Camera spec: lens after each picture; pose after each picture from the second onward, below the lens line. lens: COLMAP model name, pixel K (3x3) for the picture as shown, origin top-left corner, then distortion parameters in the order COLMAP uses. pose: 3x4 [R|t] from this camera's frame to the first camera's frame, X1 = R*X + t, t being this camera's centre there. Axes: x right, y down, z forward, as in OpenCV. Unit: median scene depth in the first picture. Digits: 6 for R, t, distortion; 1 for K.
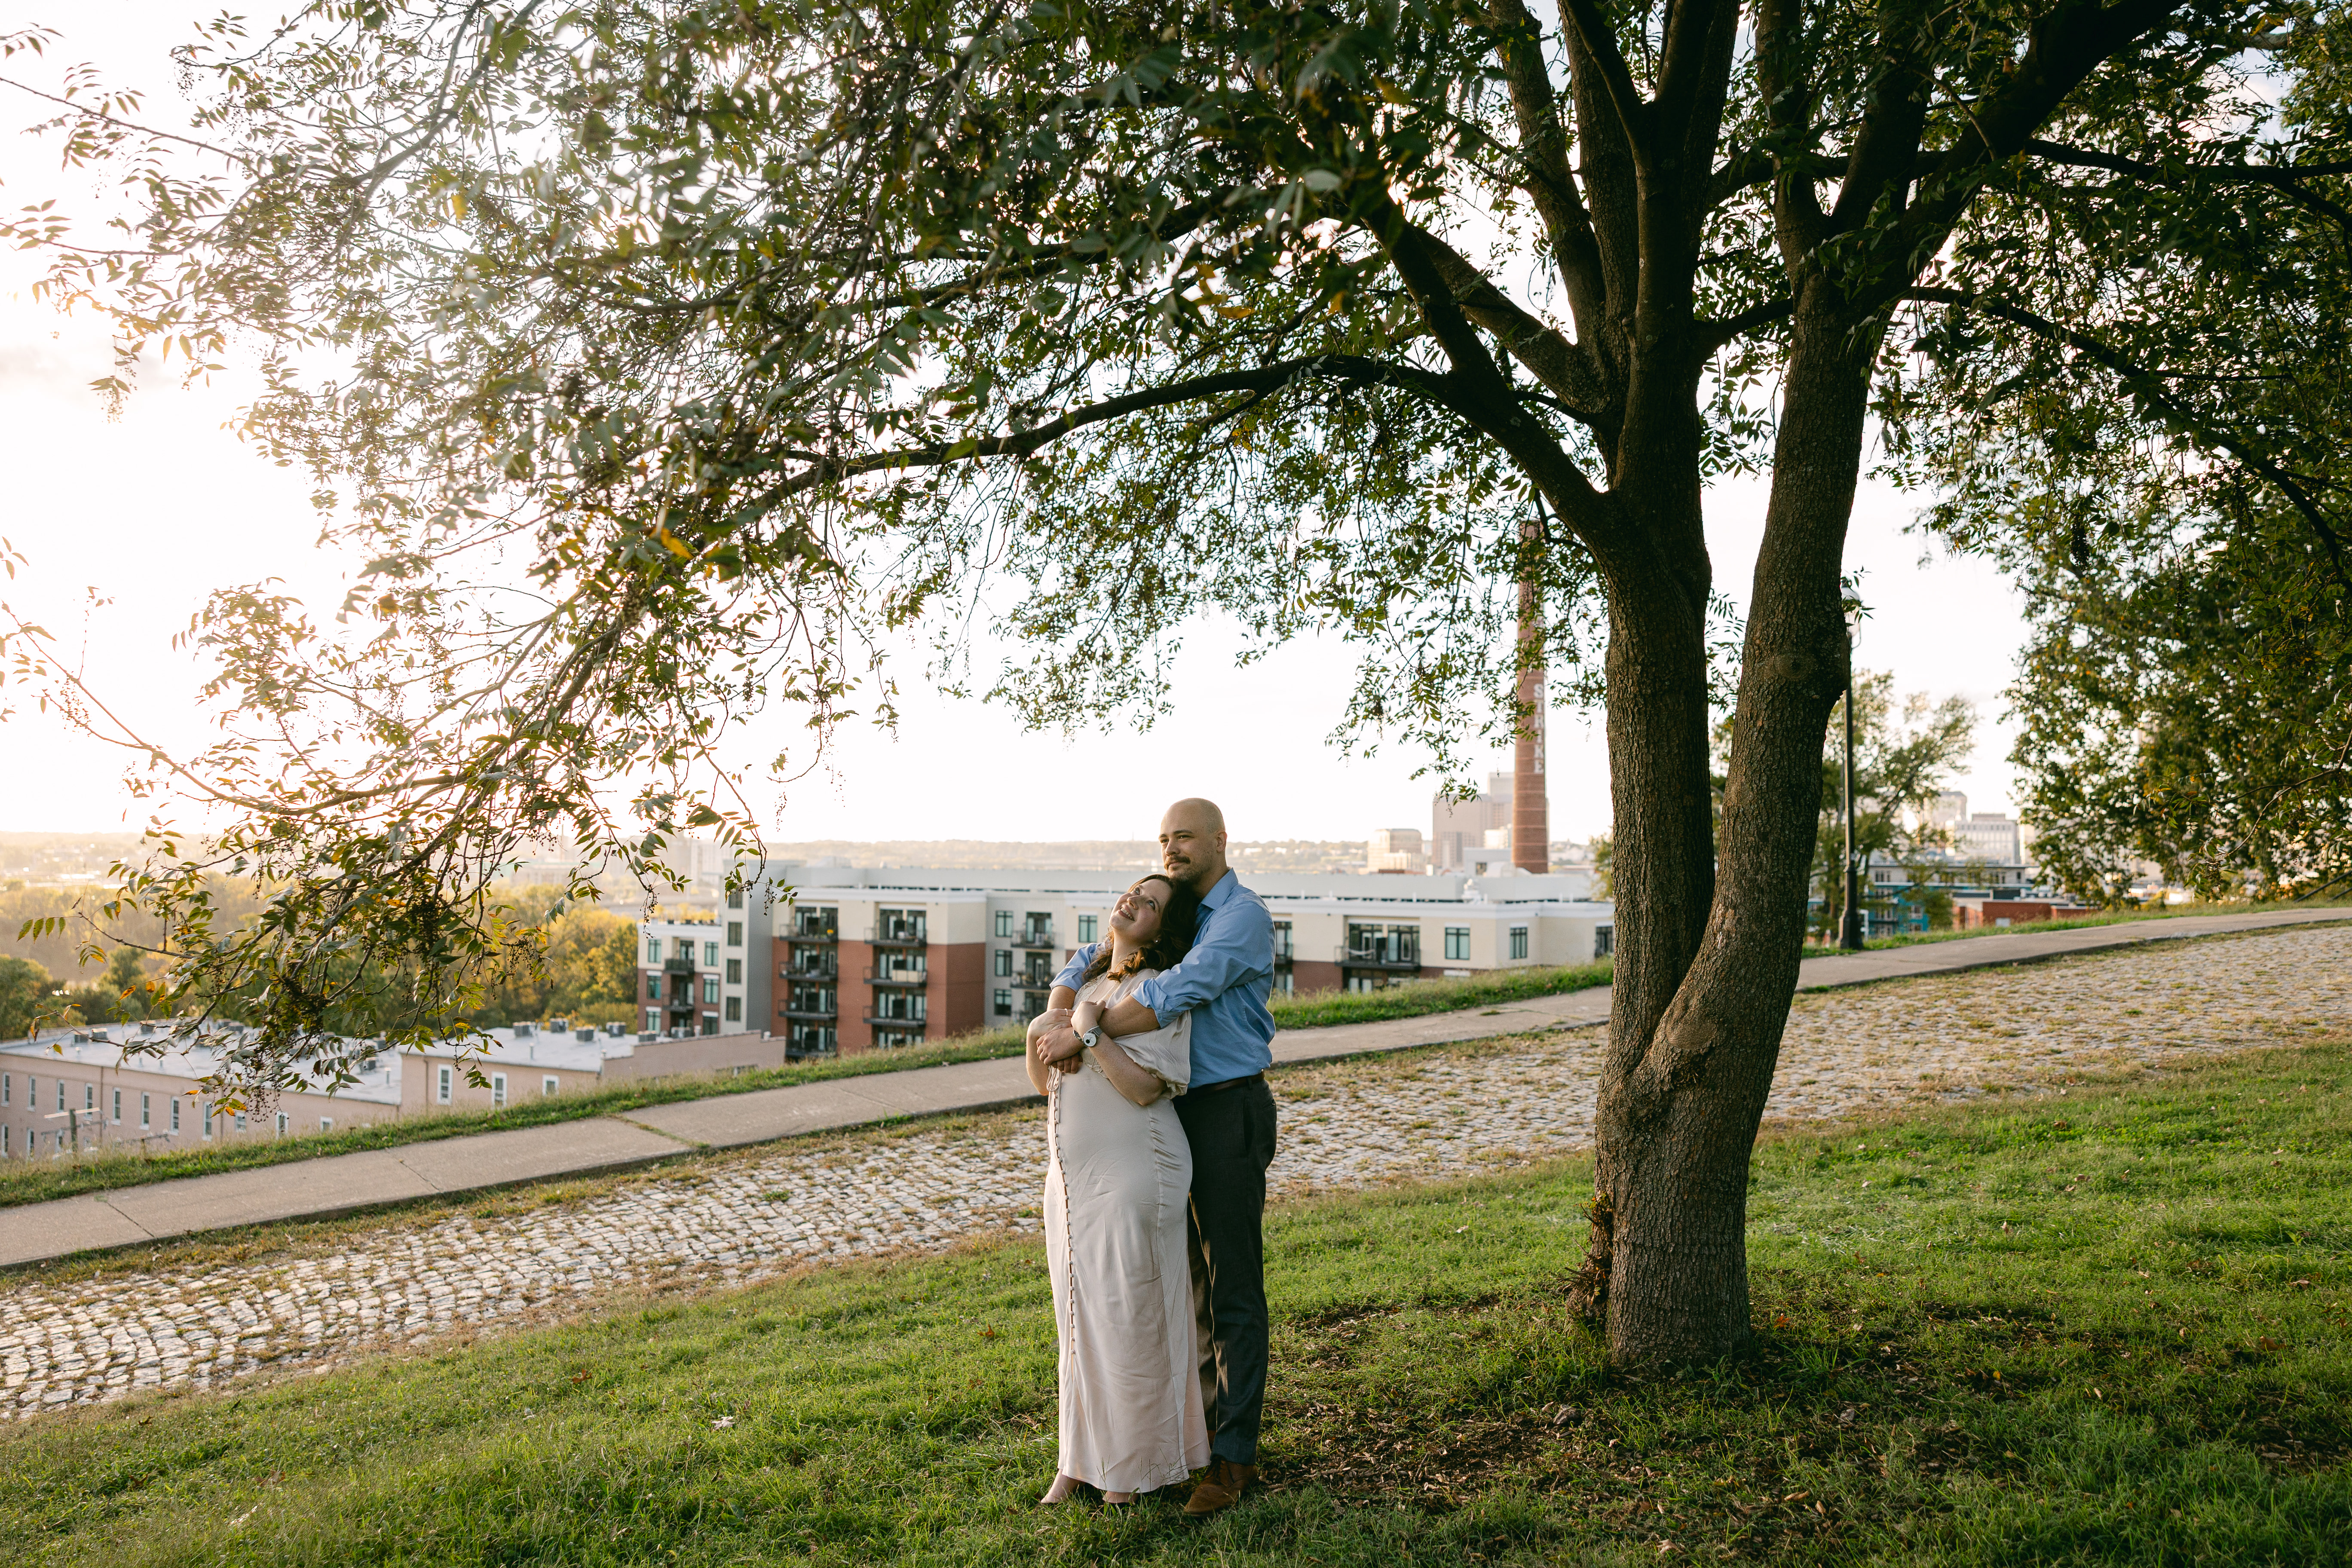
lens RADIAL K [[1868.3, 0, 1176.0], [0, 1868.3, 784.0], [0, 0, 1]] dist [-0.005632, 0.000599]
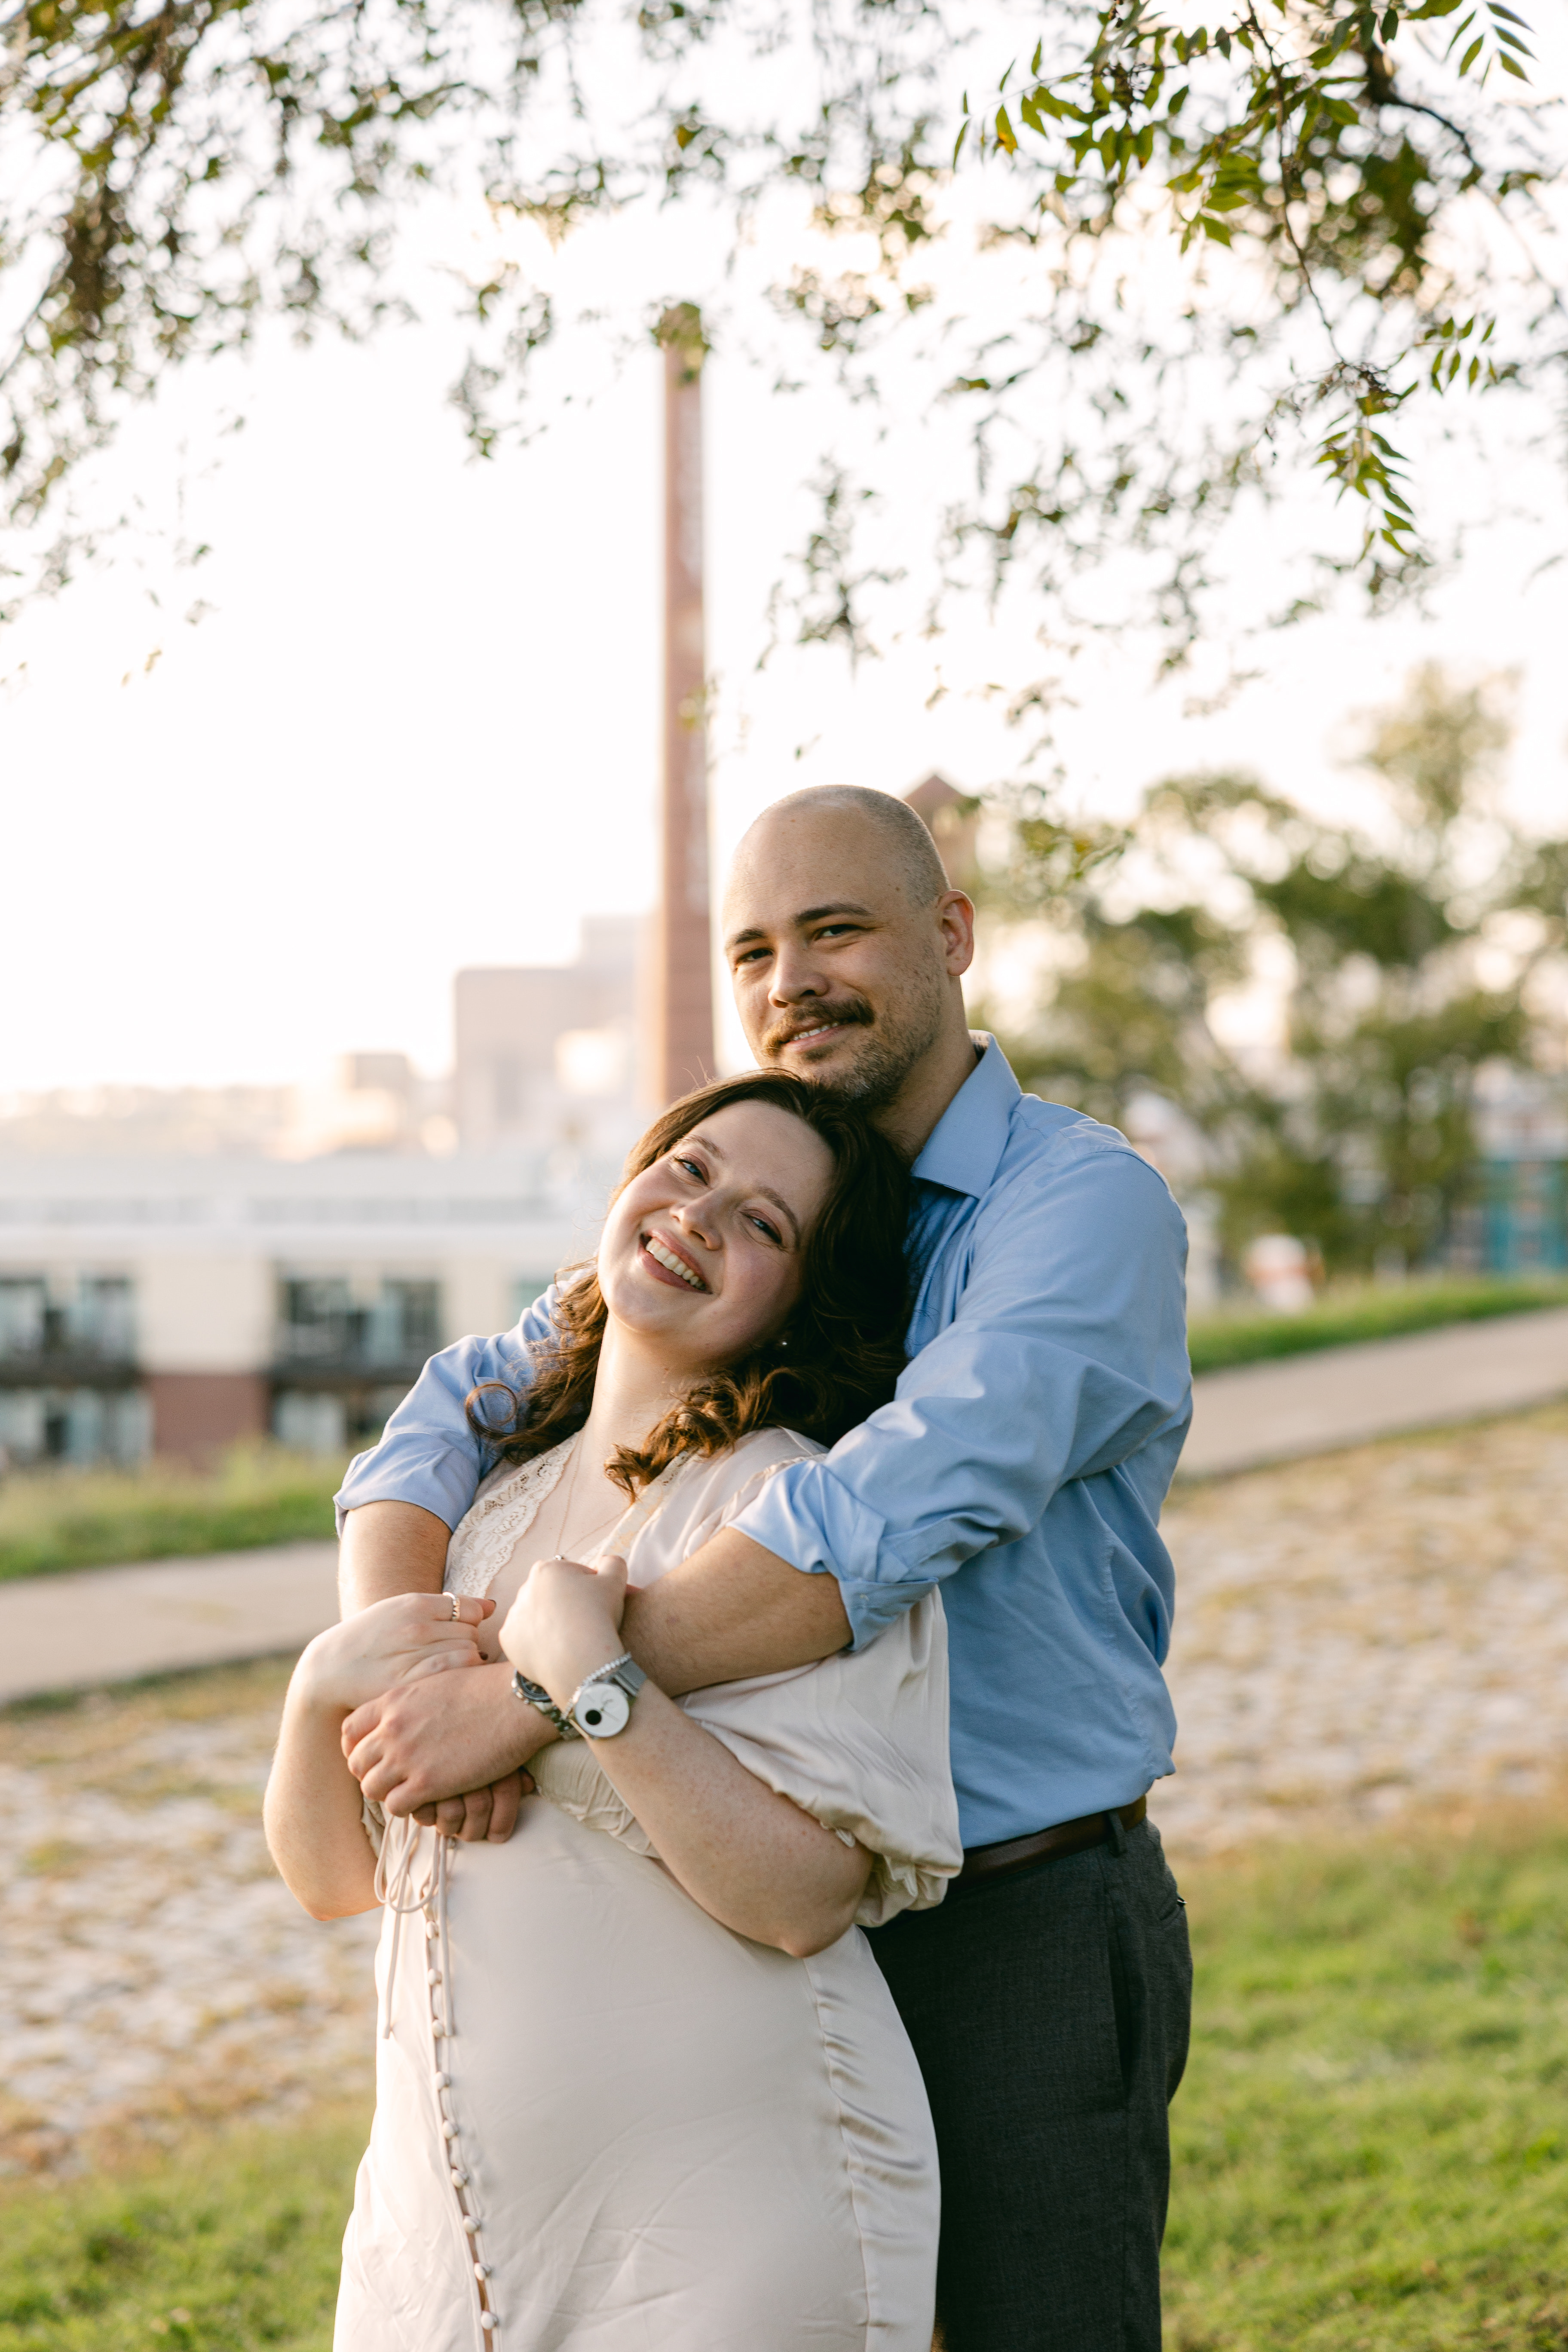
lens RADIAL K [[4431.6, 0, 785.7], [0, 4431.6, 1302.5], [0, 0, 1]] dist [0.016130, -0.005714]
pose [[0.977026, -0.031608, 0.210762, -0.120777], [0.014265, 0.996422, 0.083308, 0.027097], [-0.212641, -0.078388, 0.973981, 0.345308]]
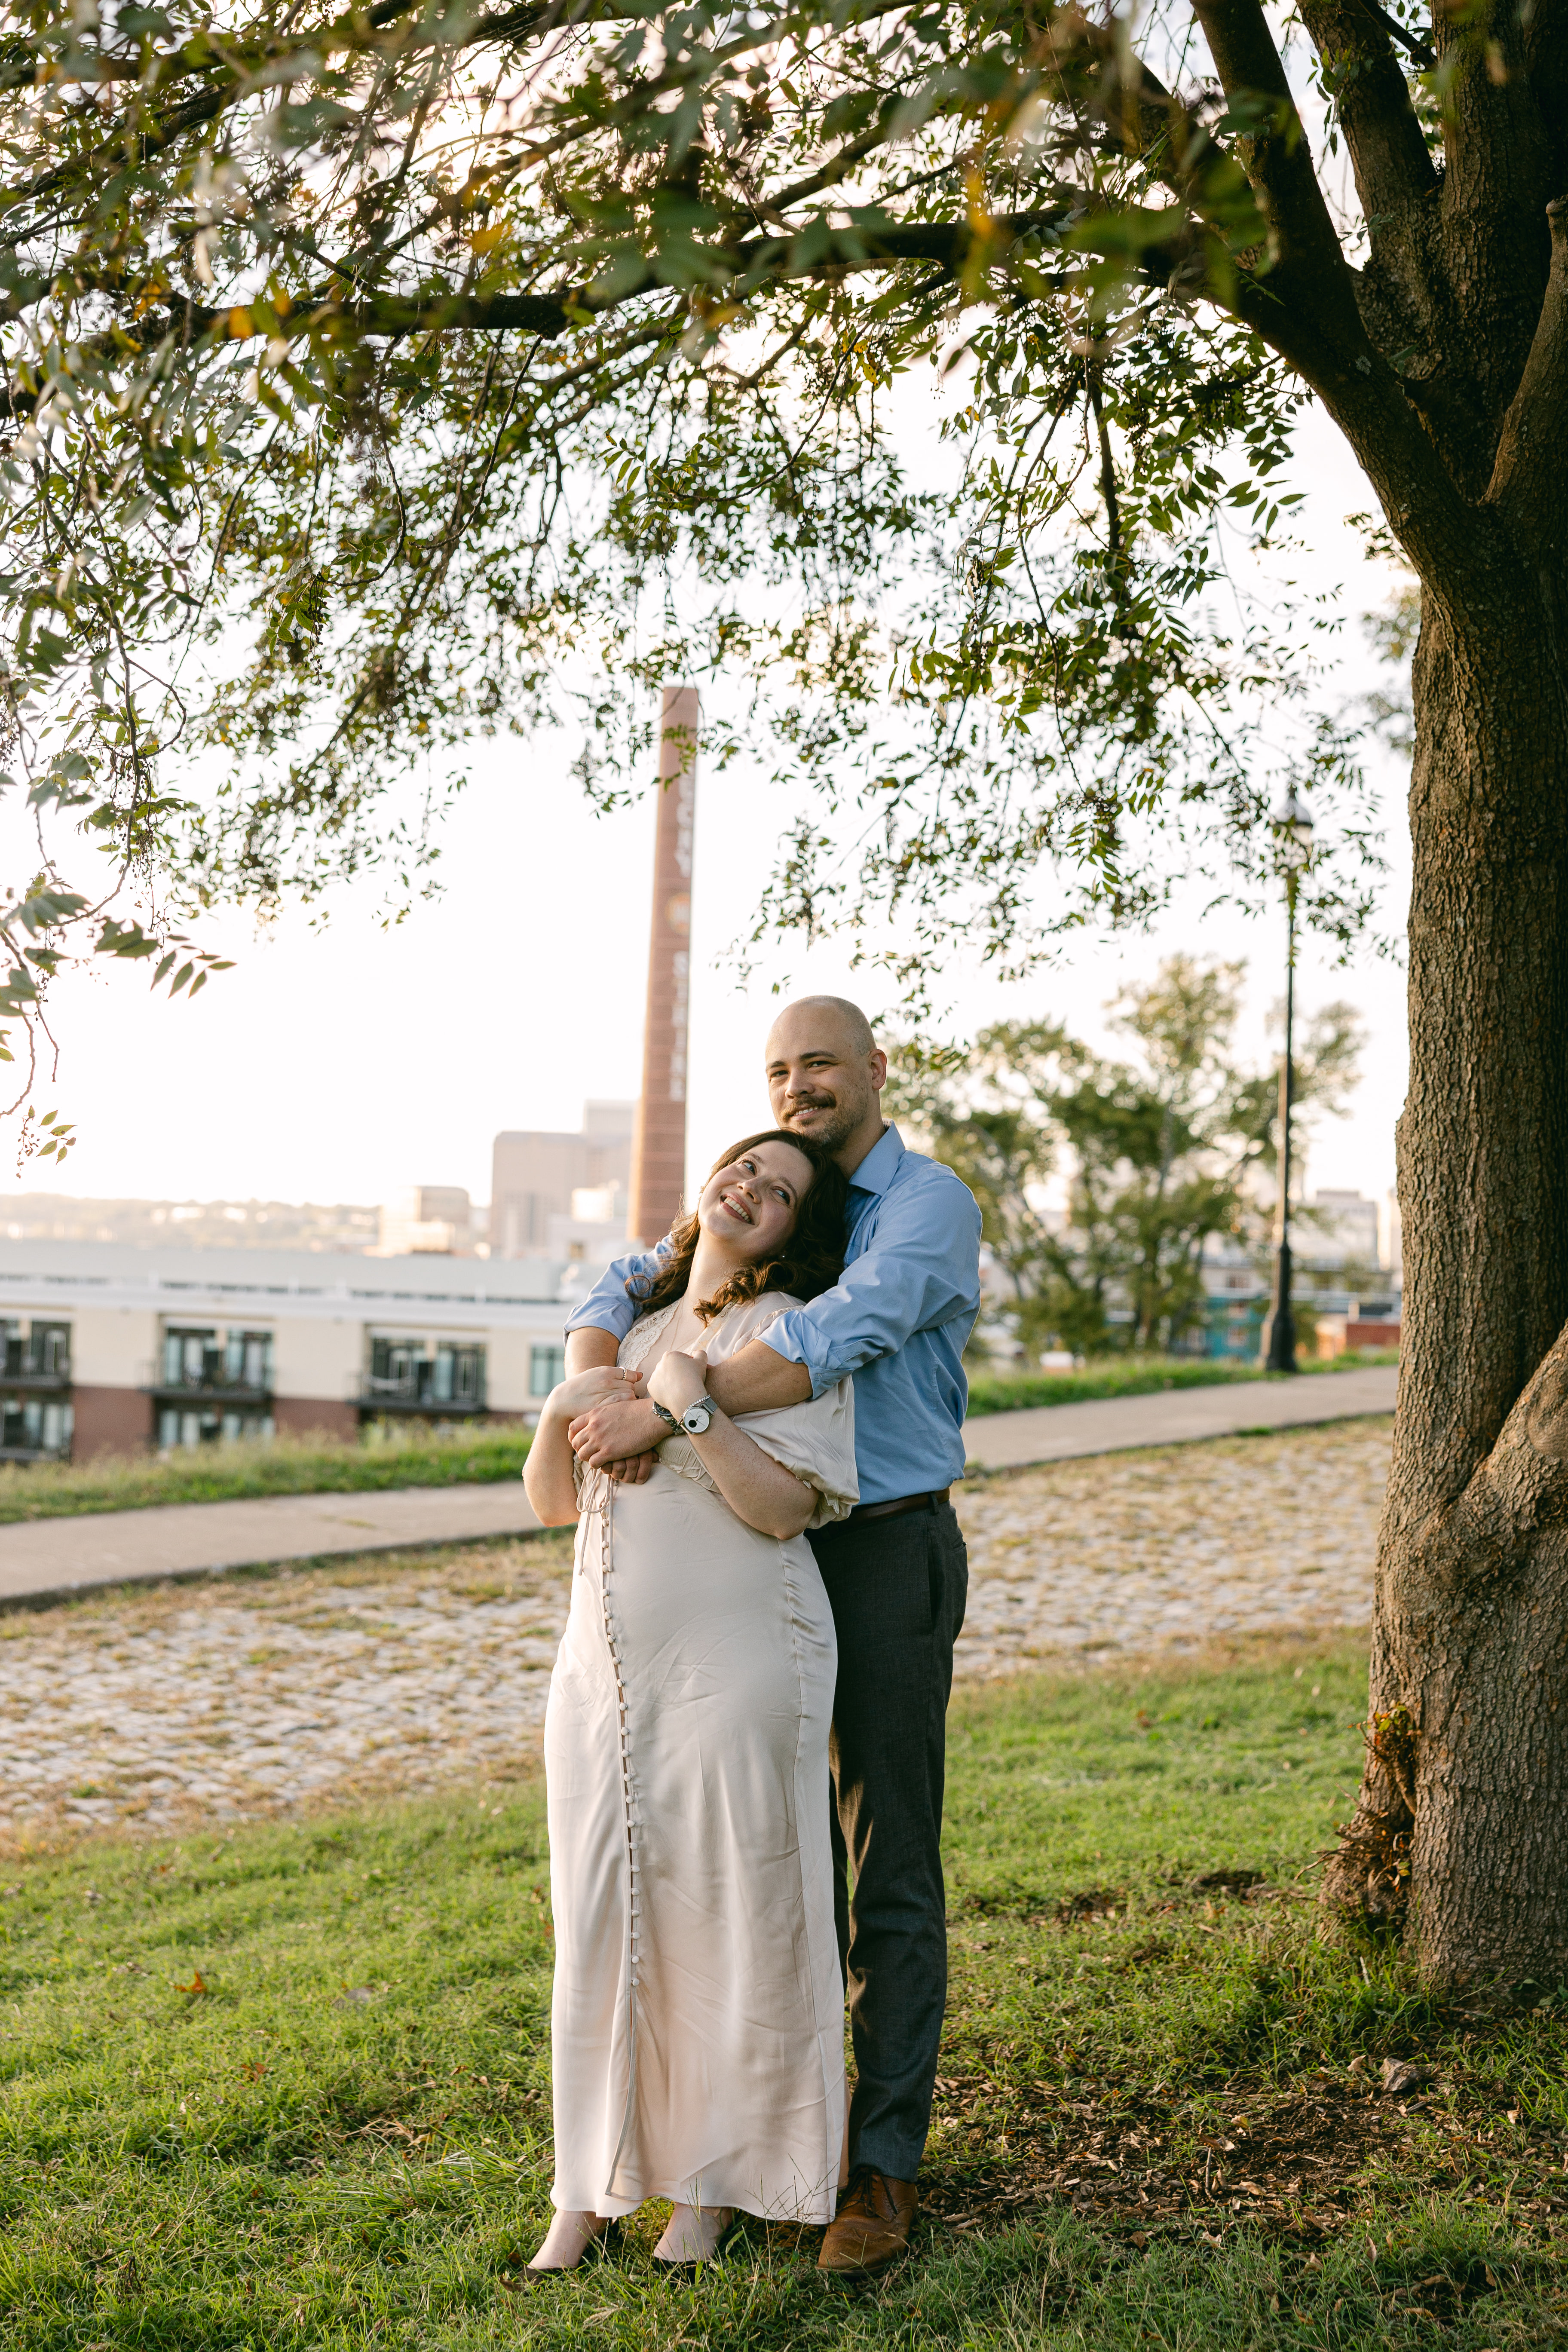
lens RADIAL K [[3087.1, 0, 789.7], [0, 3087.1, 1203.9], [0, 0, 1]] dist [-0.004687, 0.066675]
pose [[0.972297, 0.028213, 0.232038, -0.189864], [-0.035184, 0.999044, 0.025957, 0.042808], [-0.231084, -0.033402, 0.972360, 0.103250]]
